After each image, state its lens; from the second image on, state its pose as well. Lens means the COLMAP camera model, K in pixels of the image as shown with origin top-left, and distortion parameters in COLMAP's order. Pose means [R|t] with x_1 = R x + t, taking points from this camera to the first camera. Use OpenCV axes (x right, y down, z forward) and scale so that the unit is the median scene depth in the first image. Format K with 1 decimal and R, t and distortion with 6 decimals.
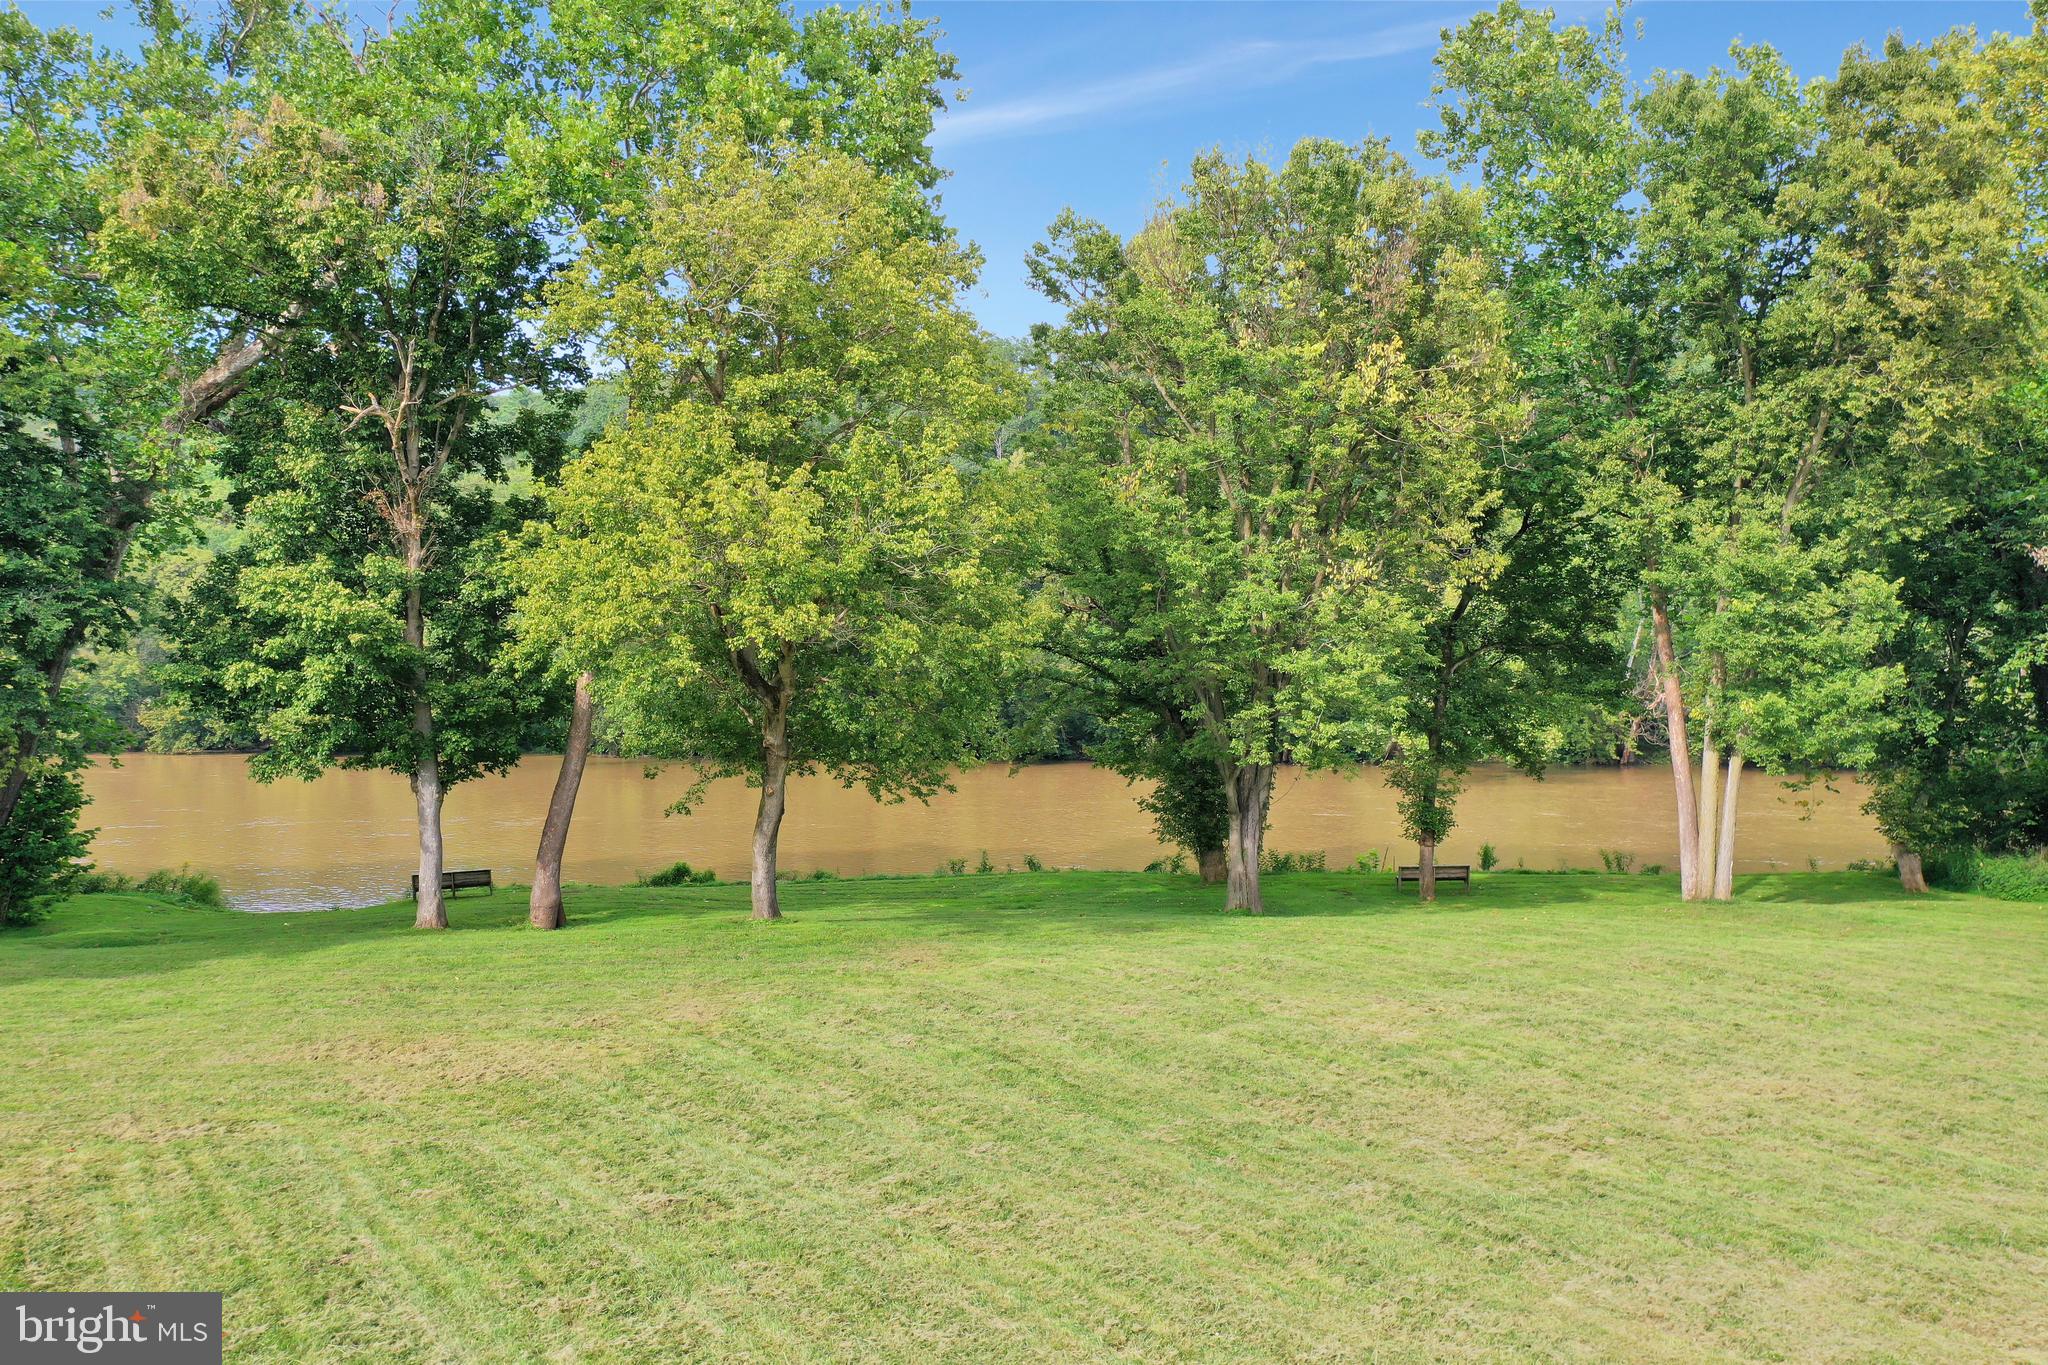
lens RADIAL K [[1620.6, 0, 1018.7], [0, 1620.6, 683.0], [0, 0, 1]] dist [-0.011194, -0.003152]
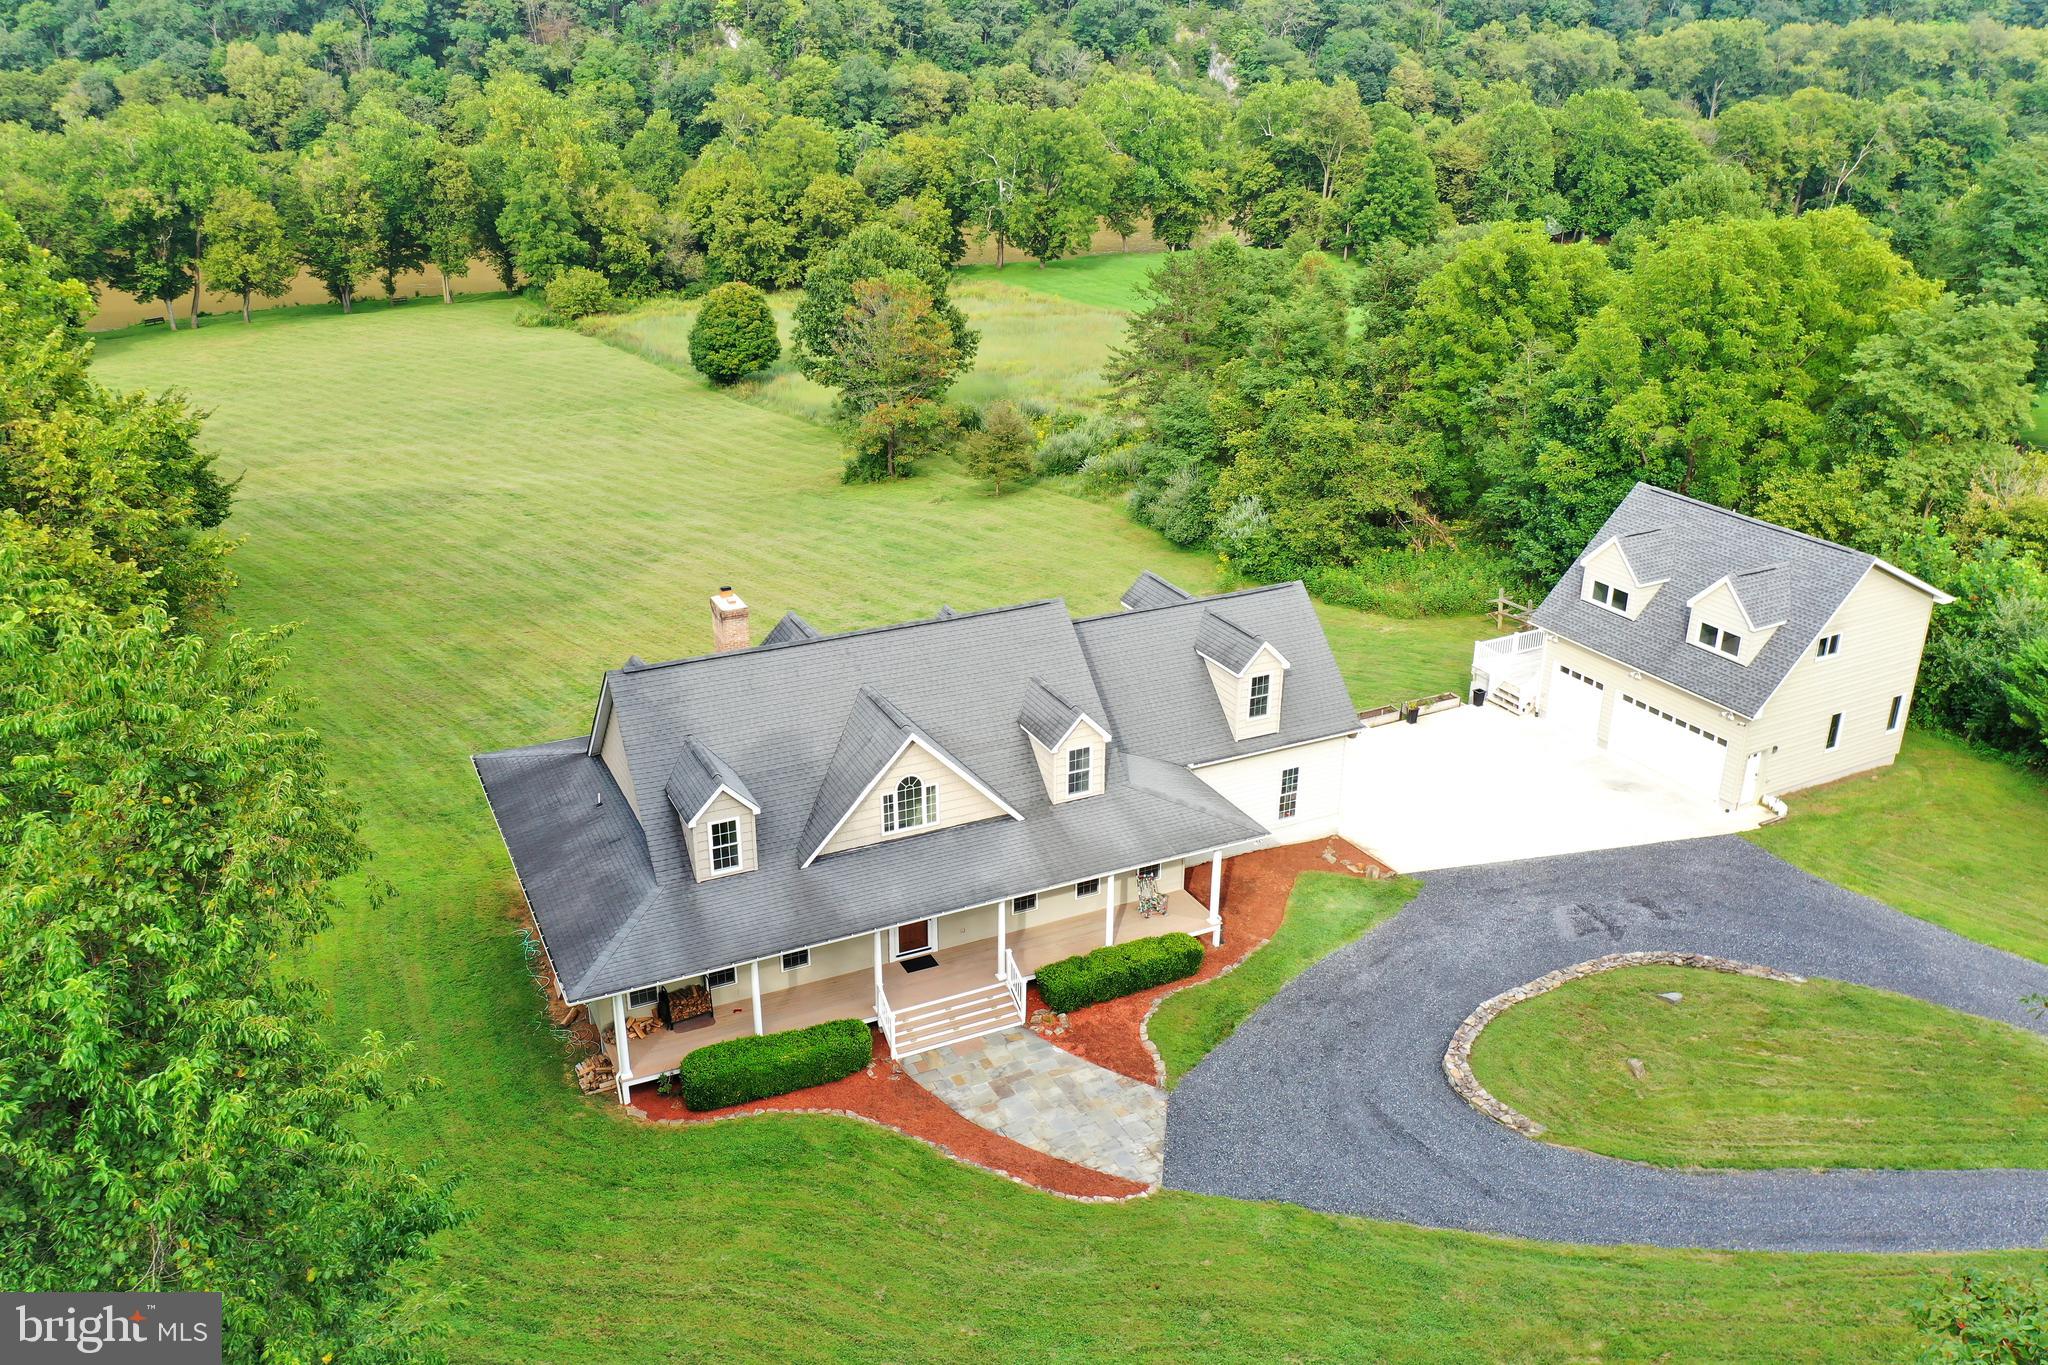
lens RADIAL K [[1606.0, 0, 1022.6], [0, 1606.0, 677.9], [0, 0, 1]] dist [-0.004015, -0.002326]
pose [[0.901627, -0.169430, 0.397947, -0.170087], [0.007030, 0.925699, 0.378197, -0.808509], [-0.432456, -0.338195, 0.835826, -5.294322]]
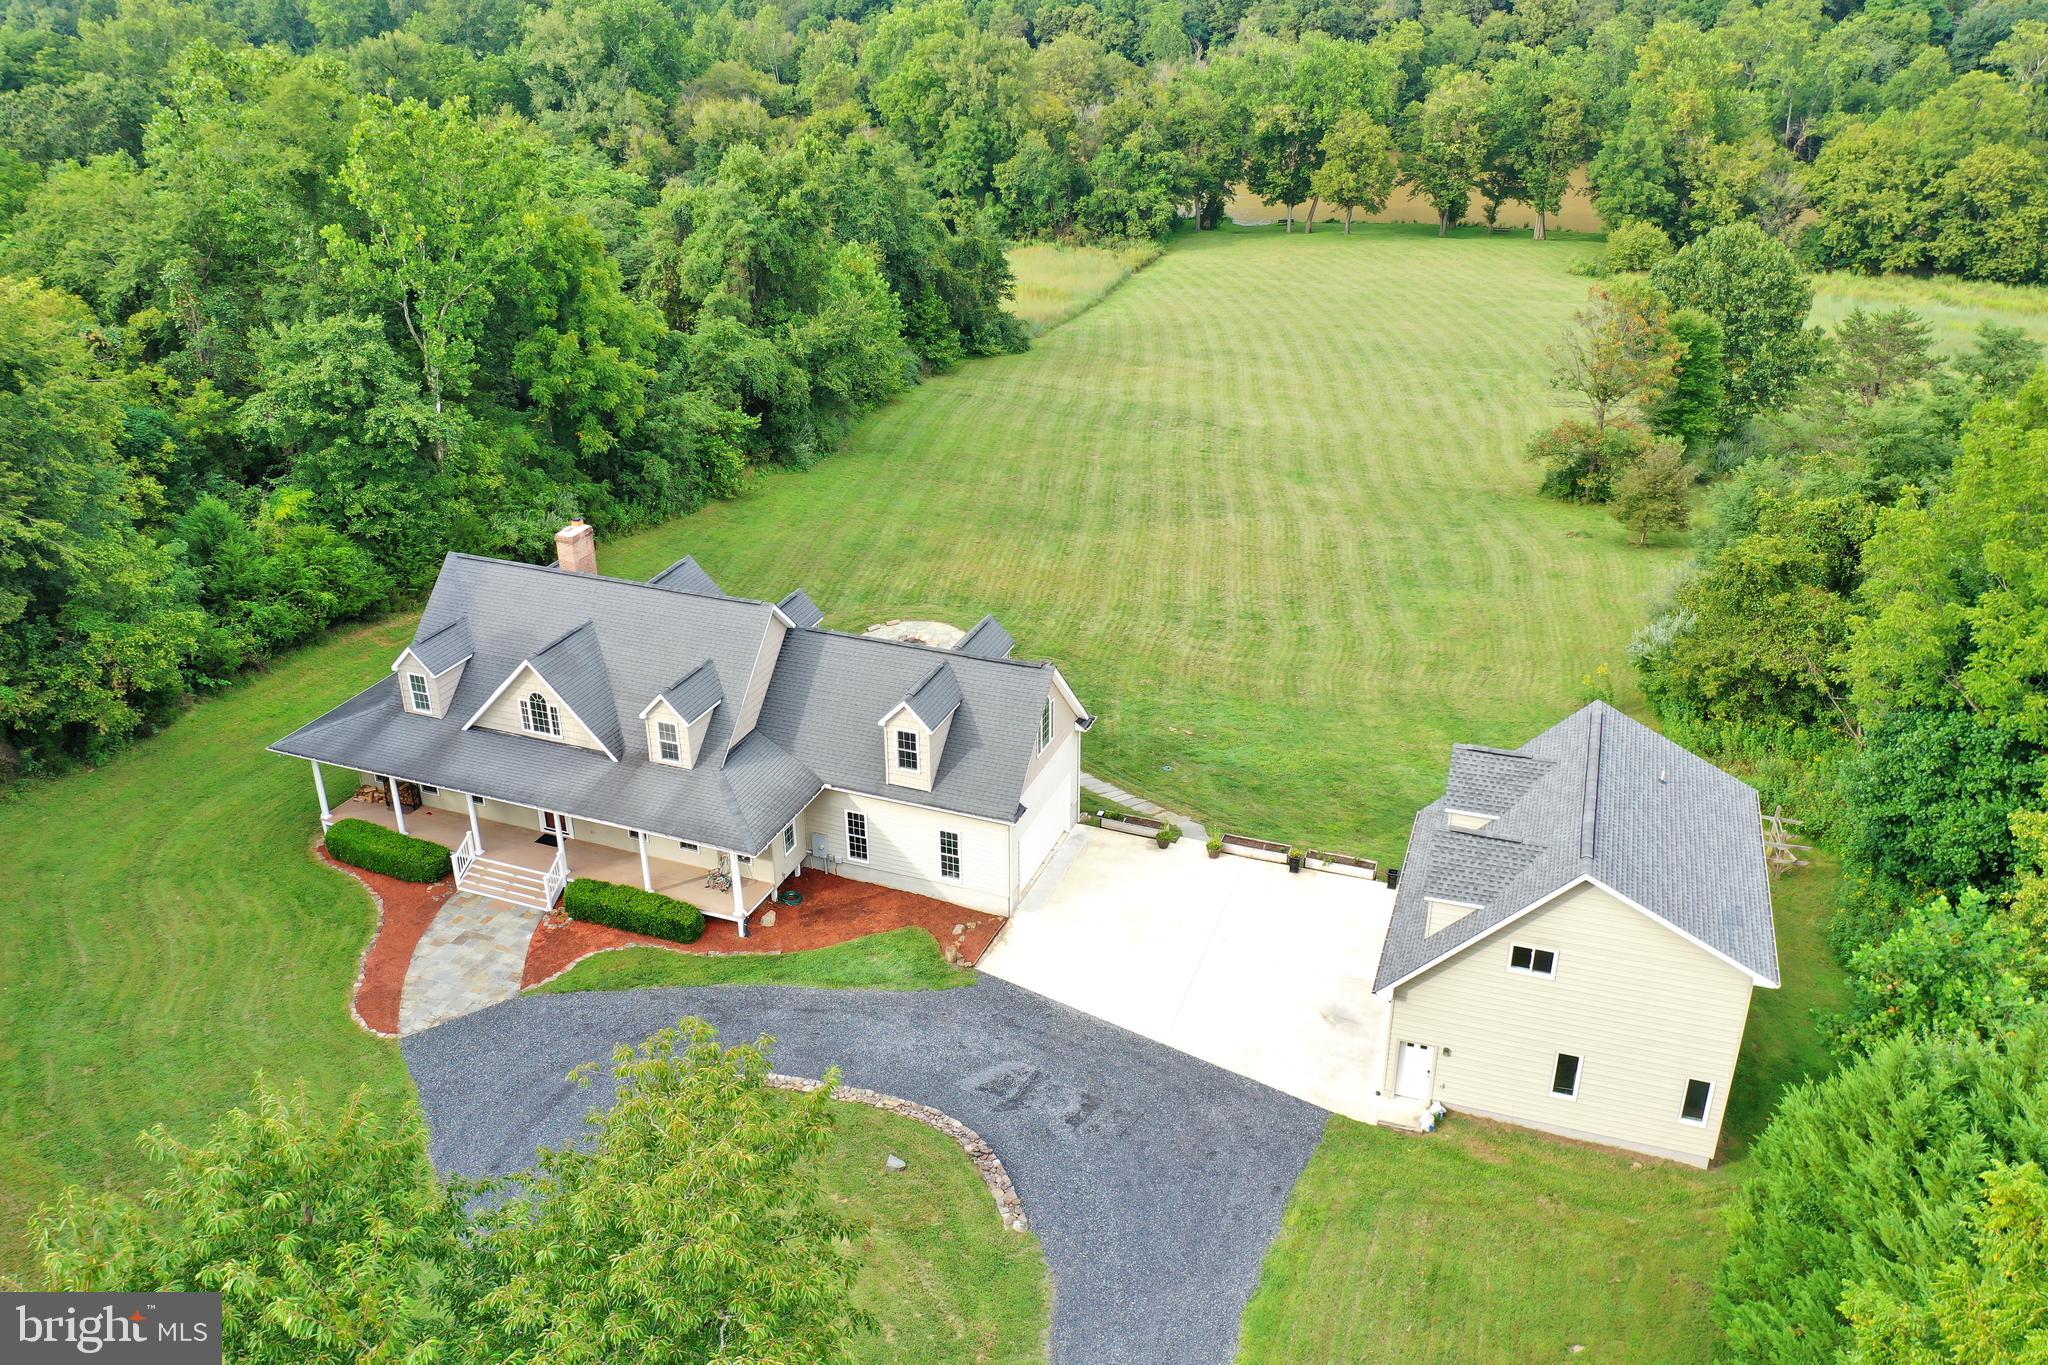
lens RADIAL K [[1613.1, 0, 1019.7], [0, 1613.1, 683.7], [0, 0, 1]] dist [0.002969, -0.006912]
pose [[0.928475, 0.149506, -0.339974, 1.050523], [0.009022, 0.906047, 0.423081, -0.928296], [0.371286, -0.395887, 0.839893, -5.384339]]
